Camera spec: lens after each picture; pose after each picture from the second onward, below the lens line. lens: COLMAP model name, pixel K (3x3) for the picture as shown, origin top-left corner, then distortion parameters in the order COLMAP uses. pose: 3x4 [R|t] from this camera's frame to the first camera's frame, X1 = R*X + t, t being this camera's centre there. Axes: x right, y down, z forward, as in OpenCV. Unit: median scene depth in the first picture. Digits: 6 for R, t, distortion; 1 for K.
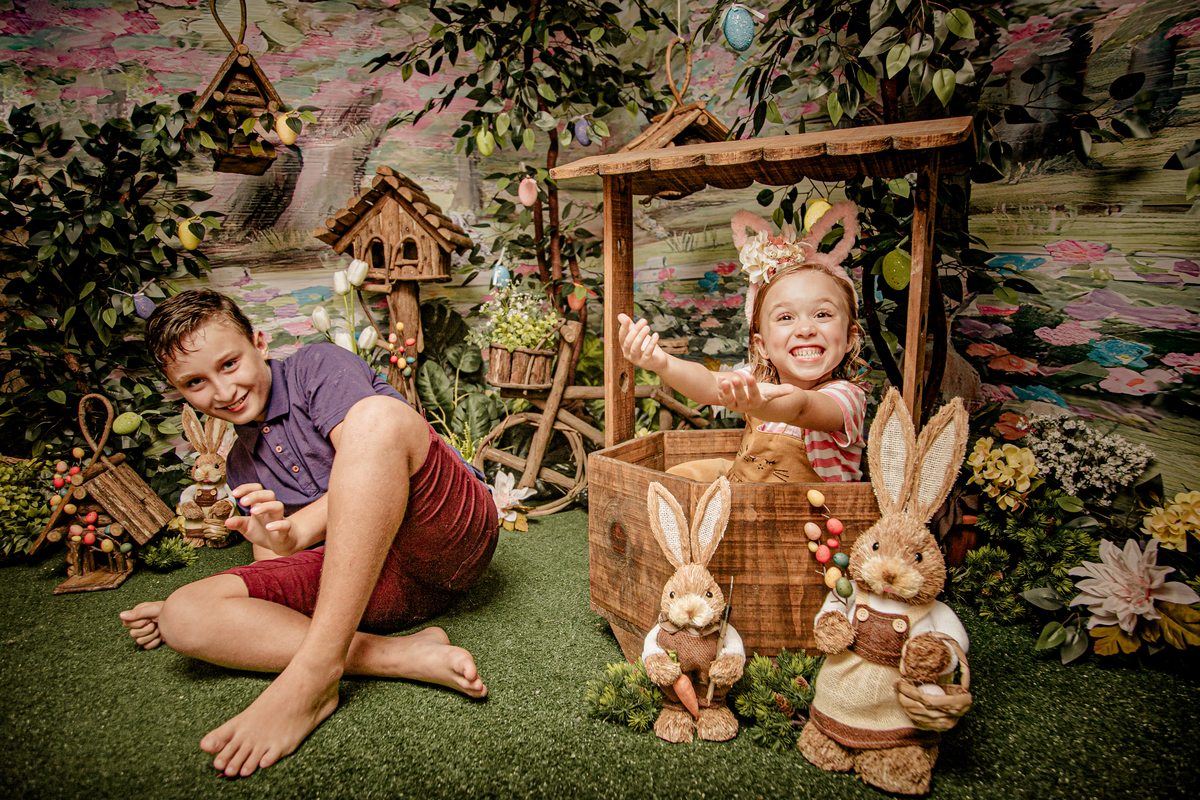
lens RADIAL K [[782.0, 0, 601.0], [0, 782.0, 406.2], [0, 0, 1]] dist [-0.052229, 0.072748]
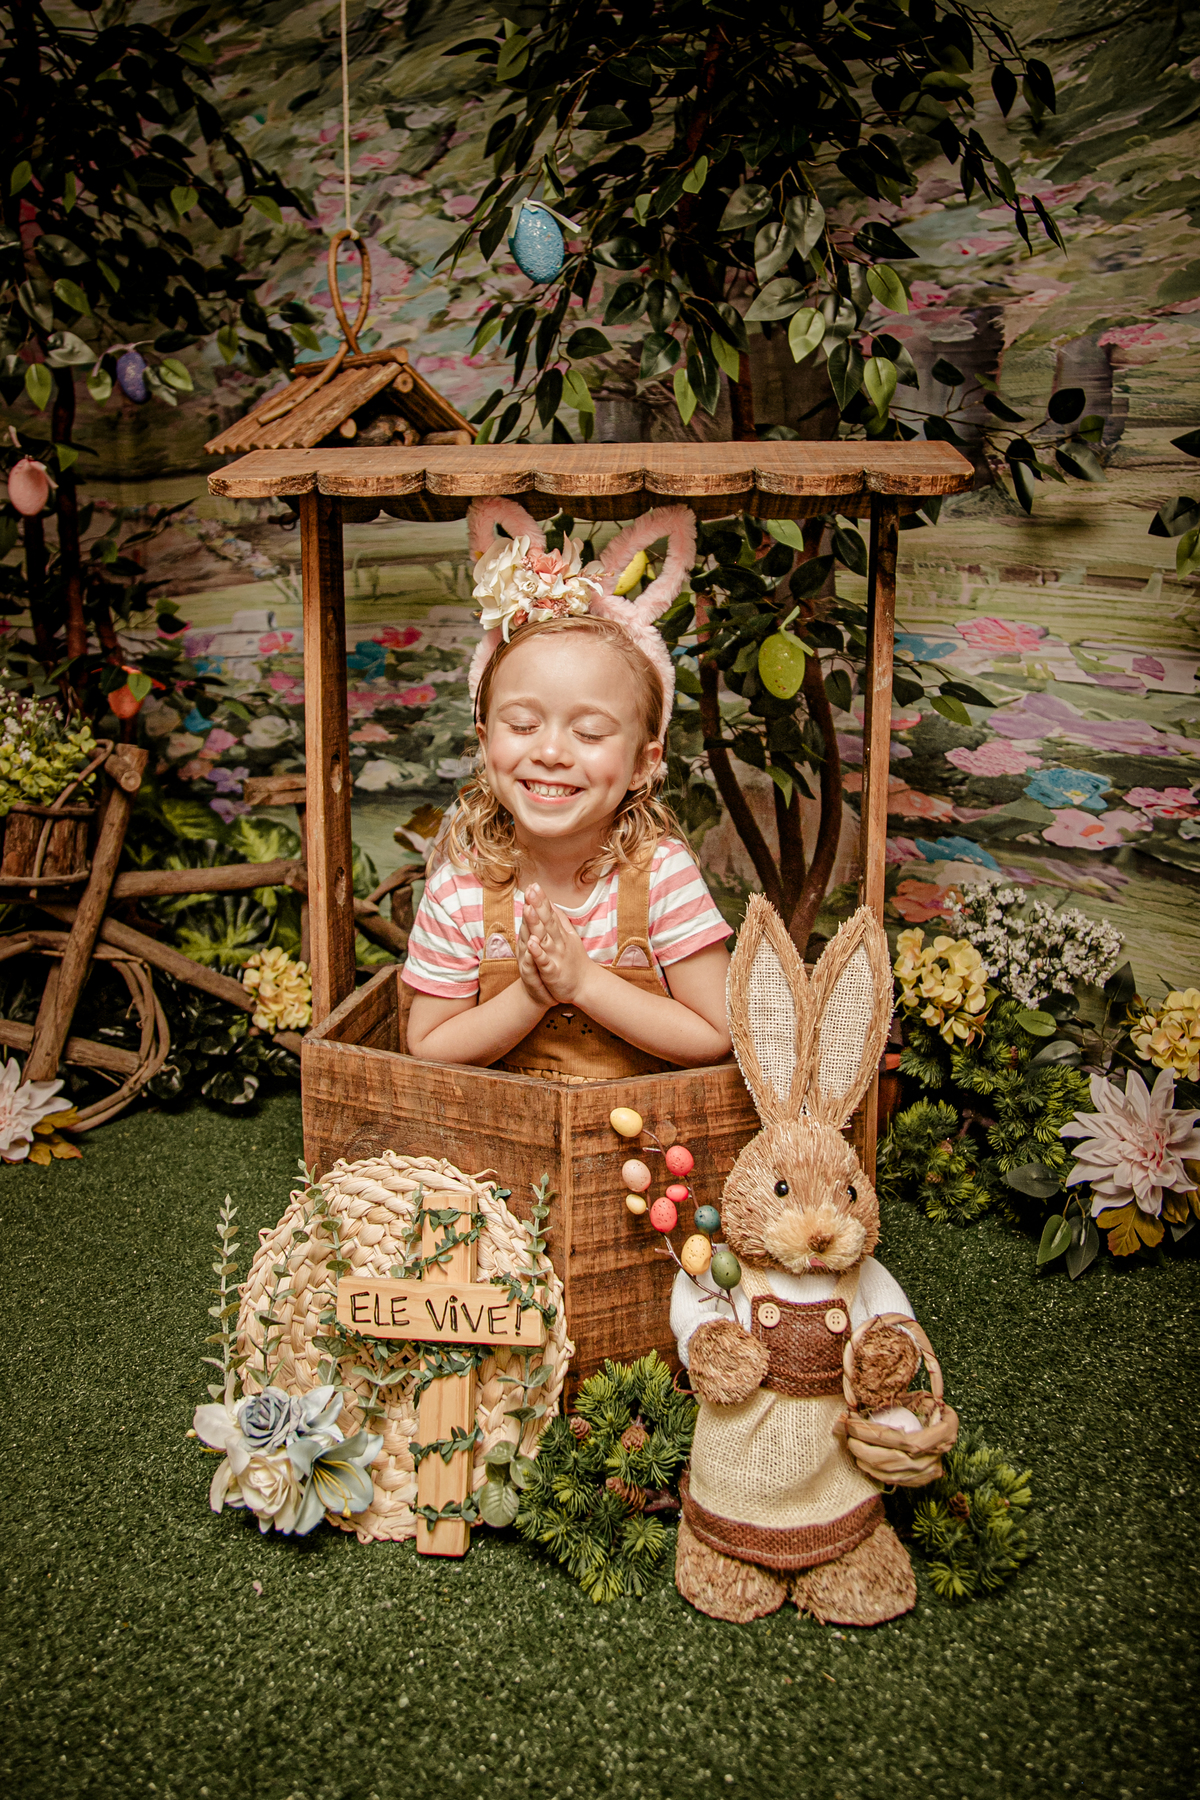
lens RADIAL K [[1335.8, 0, 632.0], [0, 1335.8, 764.3], [0, 0, 1]] dist [-0.055324, 0.072628]
pose [[0.901171, -0.033278, 0.432183, -0.164568], [0.054885, 0.997784, -0.037616, -0.062744], [-0.429974, 0.057619, 0.901001, 0.112253]]
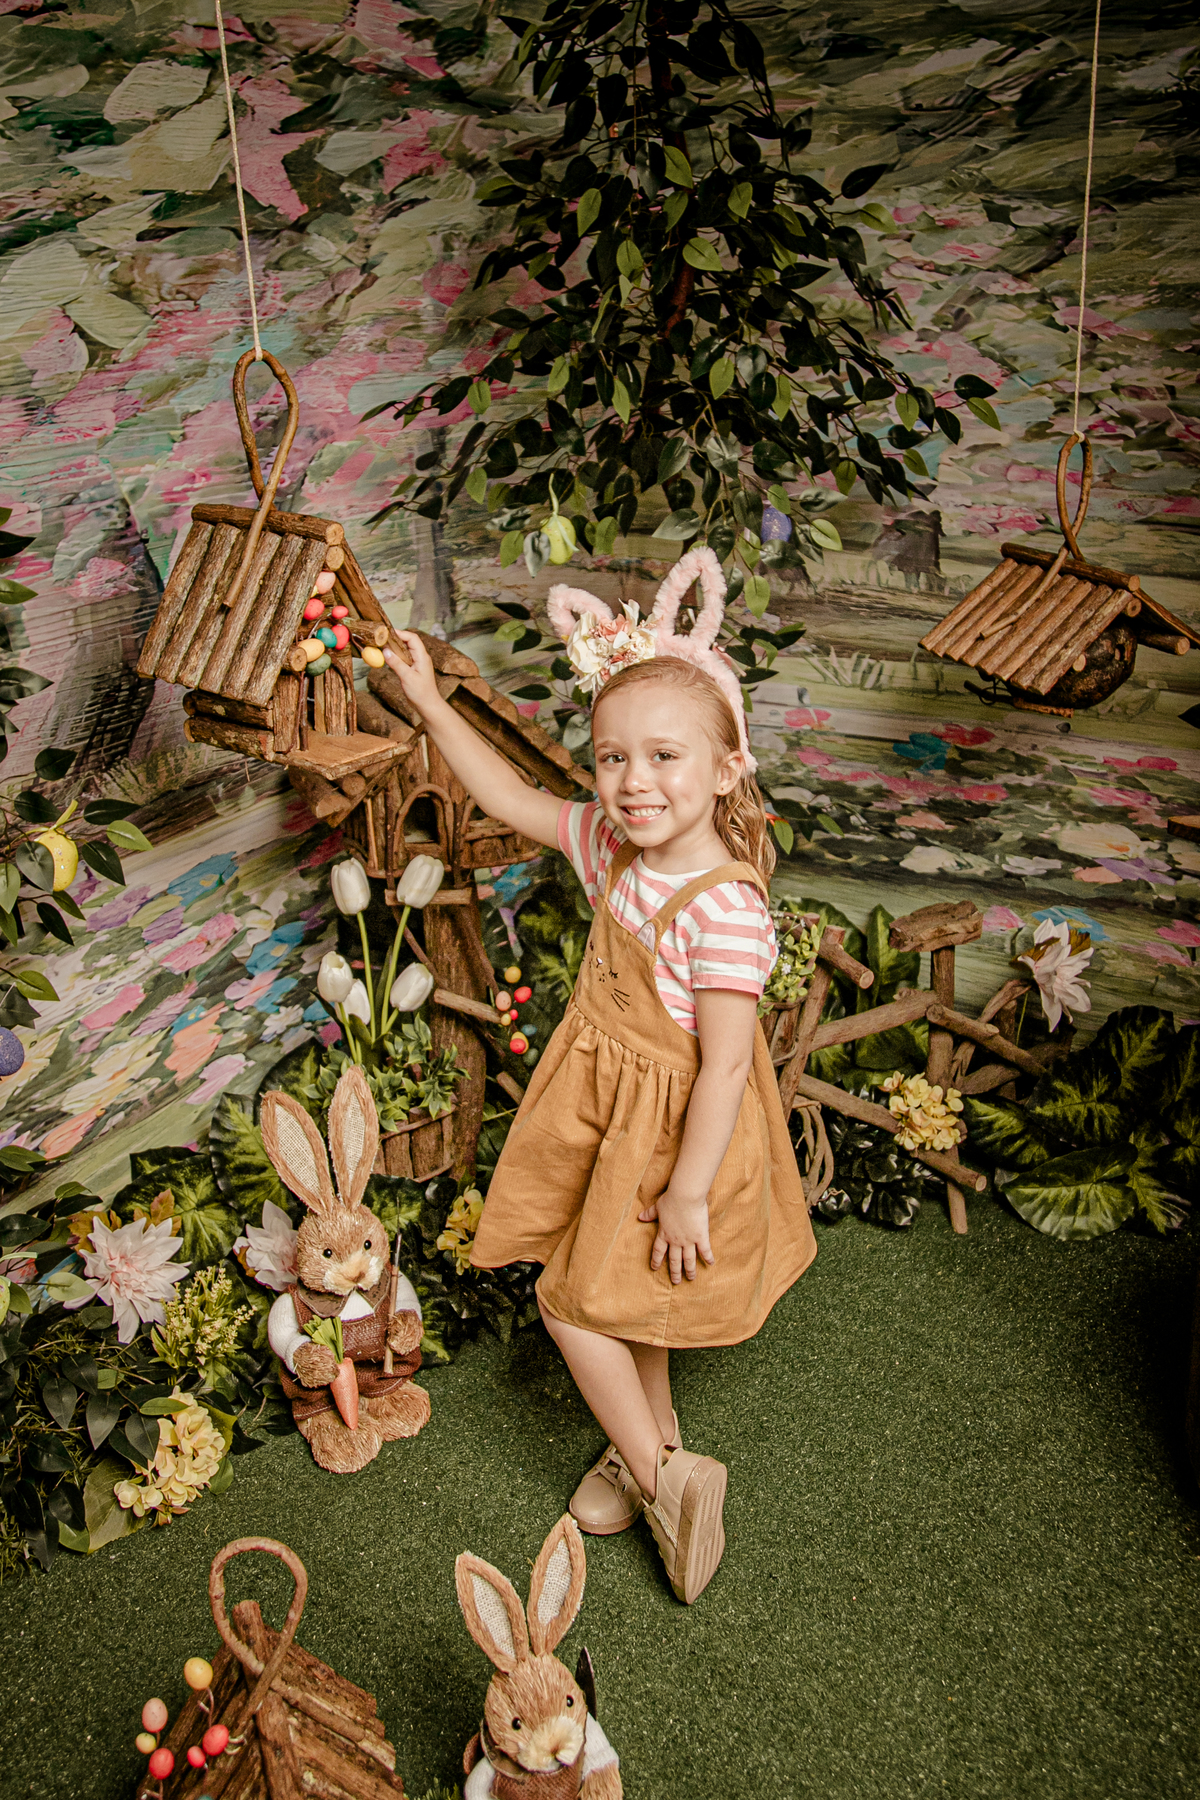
lens RADIAL K [[1490.8, 0, 590.0], [0, 1490.8, 778.4], [0, 0, 1]] dist [-0.056584, 0.078936]
pose [[0.925095, -0.121881, 0.359644, -0.746701], [0.072672, 0.986410, 0.147355, -0.502131], [-0.372717, -0.110182, 0.921381, 0.167020]]
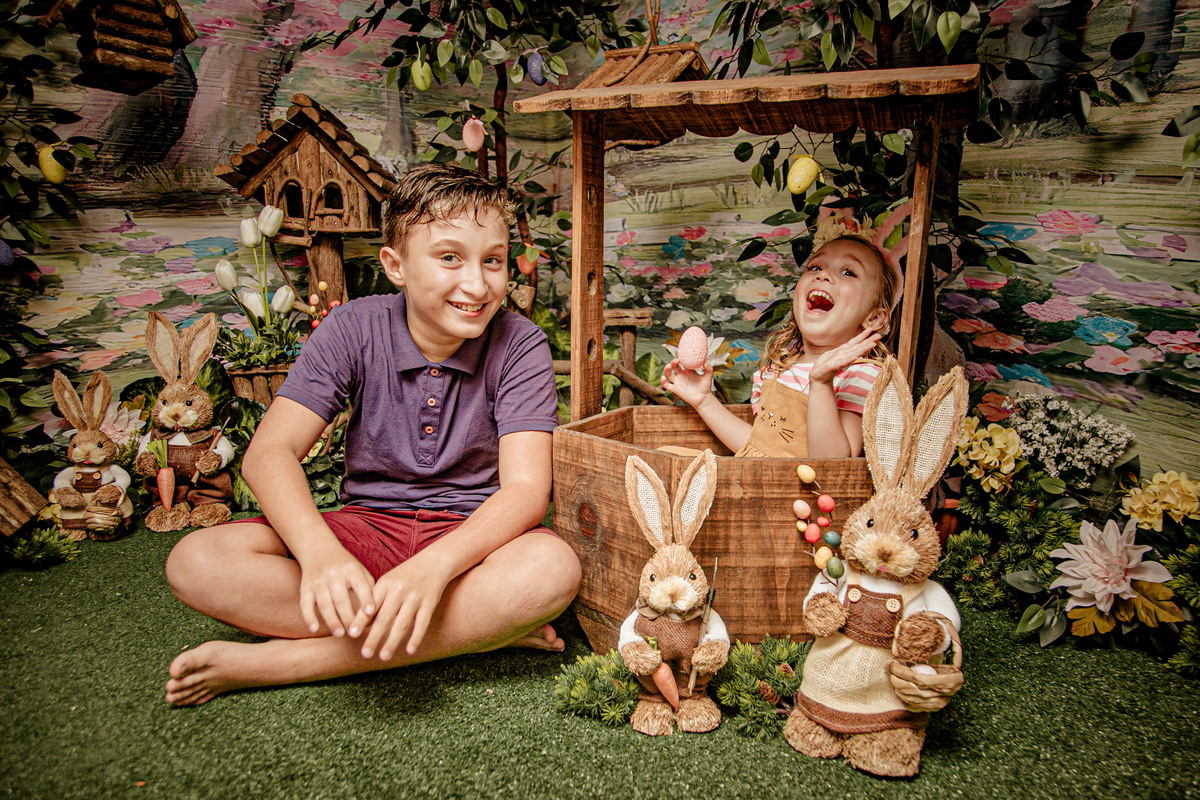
lens RADIAL K [[866.8, 0, 640.6], [0, 866.8, 448.9], [0, 0, 1]] dist [-0.050193, 0.073922]
pose [[0.992477, 0.006458, 0.122260, -0.033361], [-0.013961, 0.998064, 0.060606, 0.020510], [-0.121632, -0.061857, 0.990646, 0.001744]]
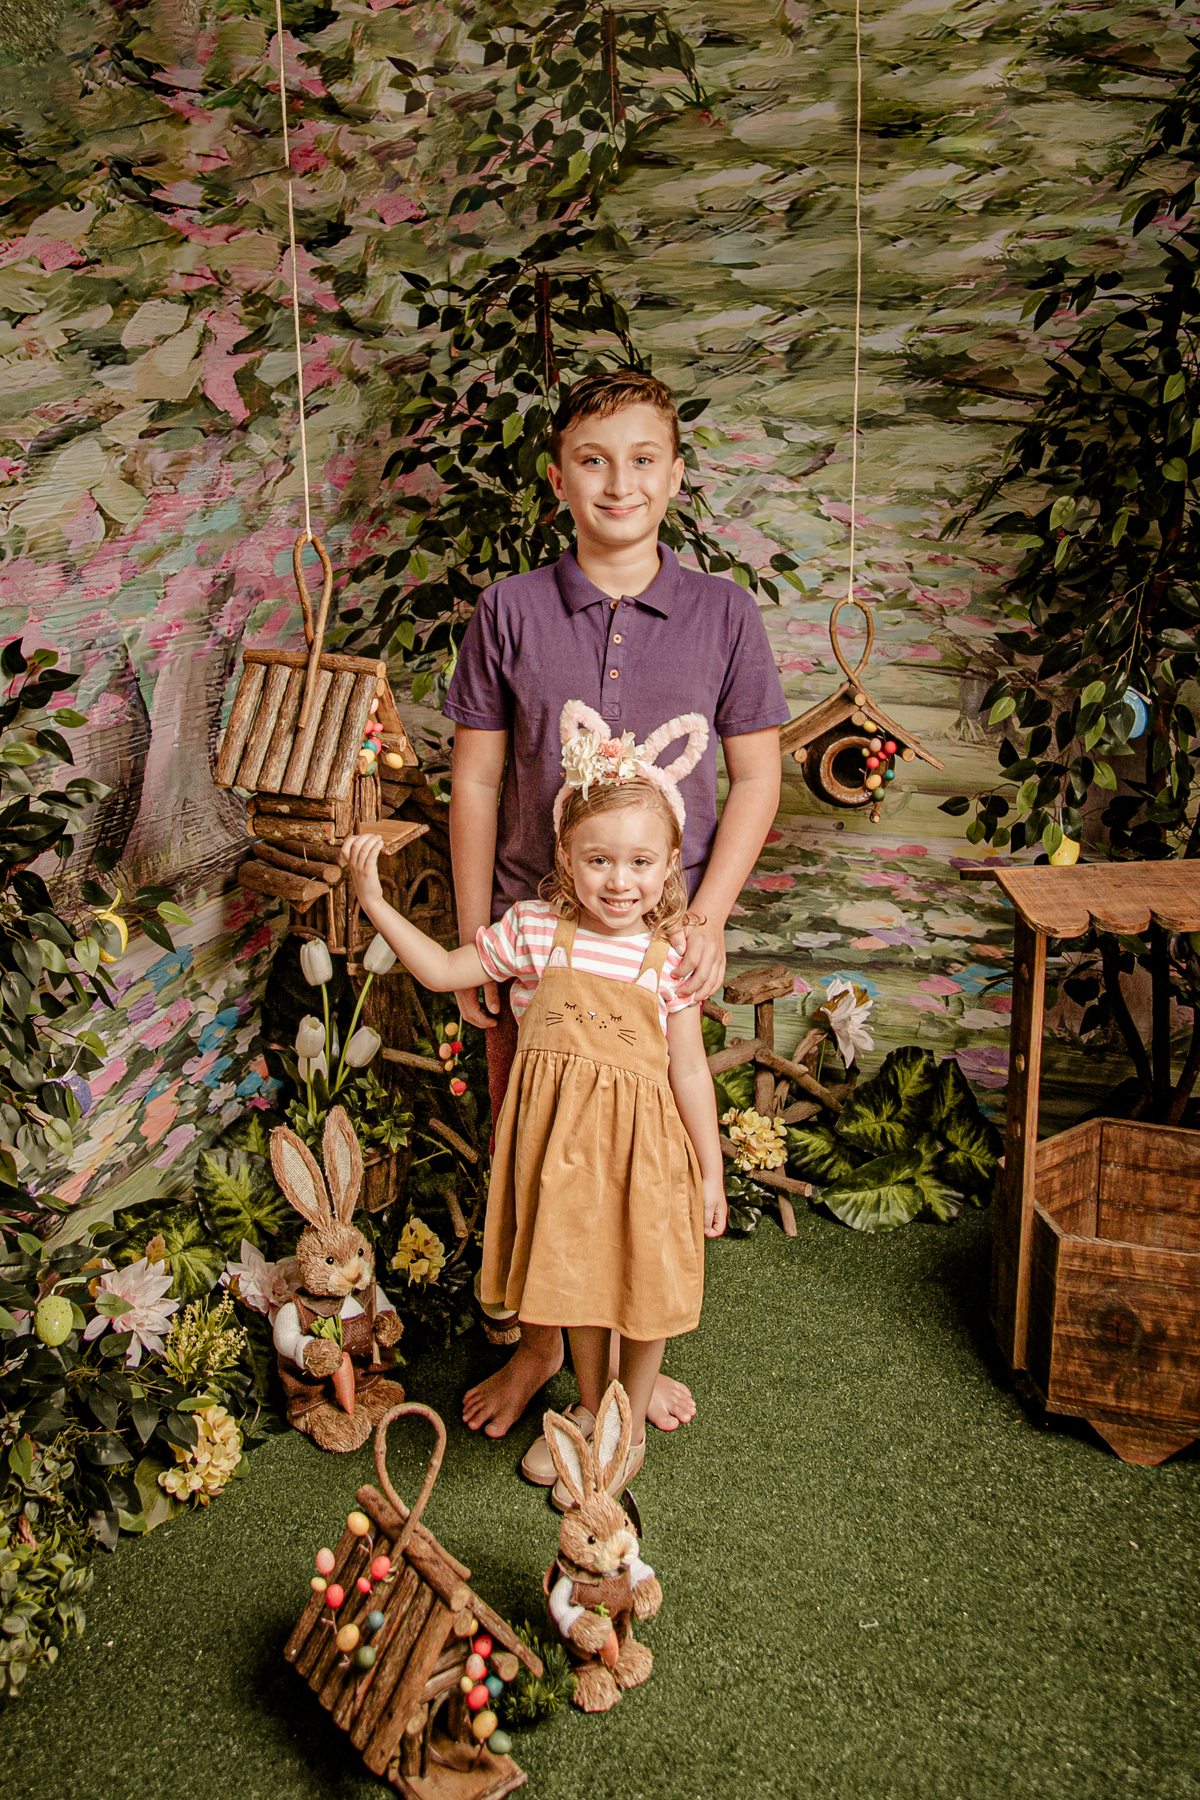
lens RADIAL K [[1544.8, 0, 573.1], [0, 1544.8, 749.2], [0, 0, 1]] dist [-0.061859, 0.077394]
pose [[0.817034, -0.087744, 0.569874, -1.172622], [0.080084, 0.996043, 0.038545, -0.496727], [-0.571001, 0.014145, 0.820828, -0.060180]]
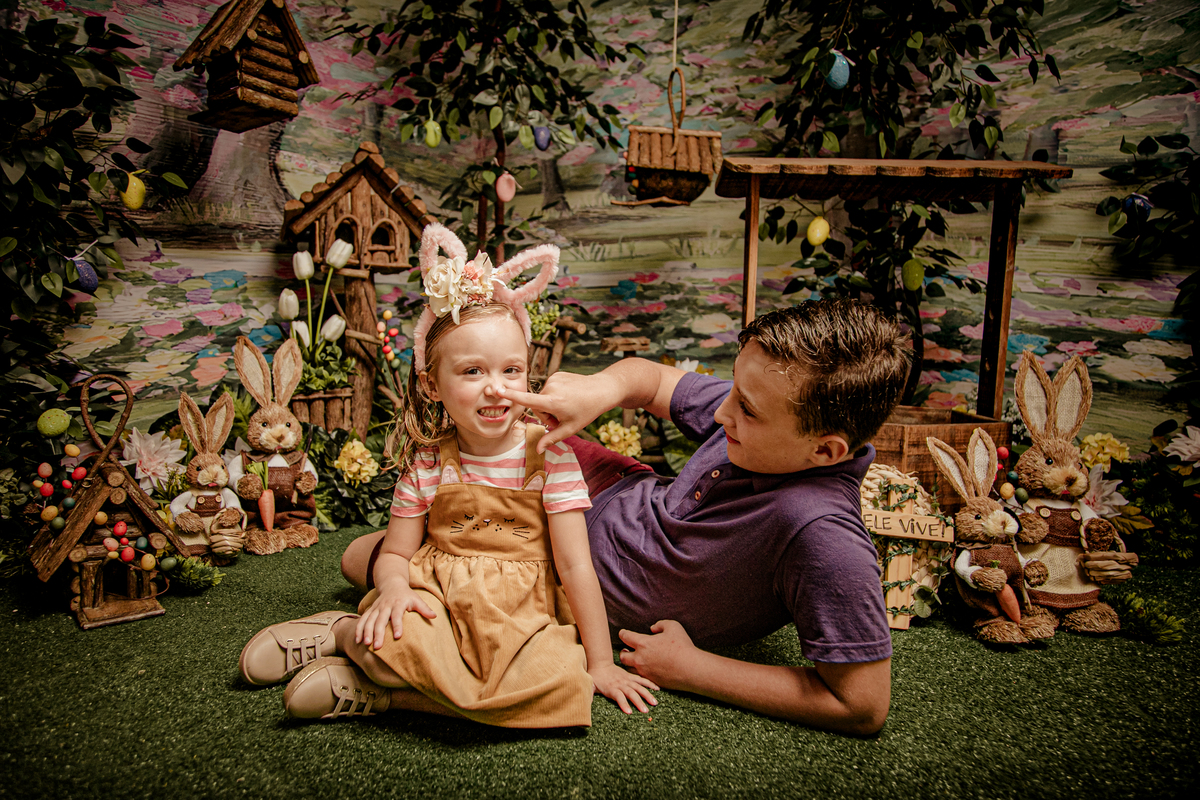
lens RADIAL K [[808.8, 0, 577.3], [0, 808.8, 403.3], [0, 0, 1]] dist [-0.042658, 0.084862]
pose [[0.892628, -0.009031, 0.450704, -0.678690], [0.034163, 0.998279, -0.047657, 0.077496], [-0.449498, 0.057938, 0.891400, 0.066899]]
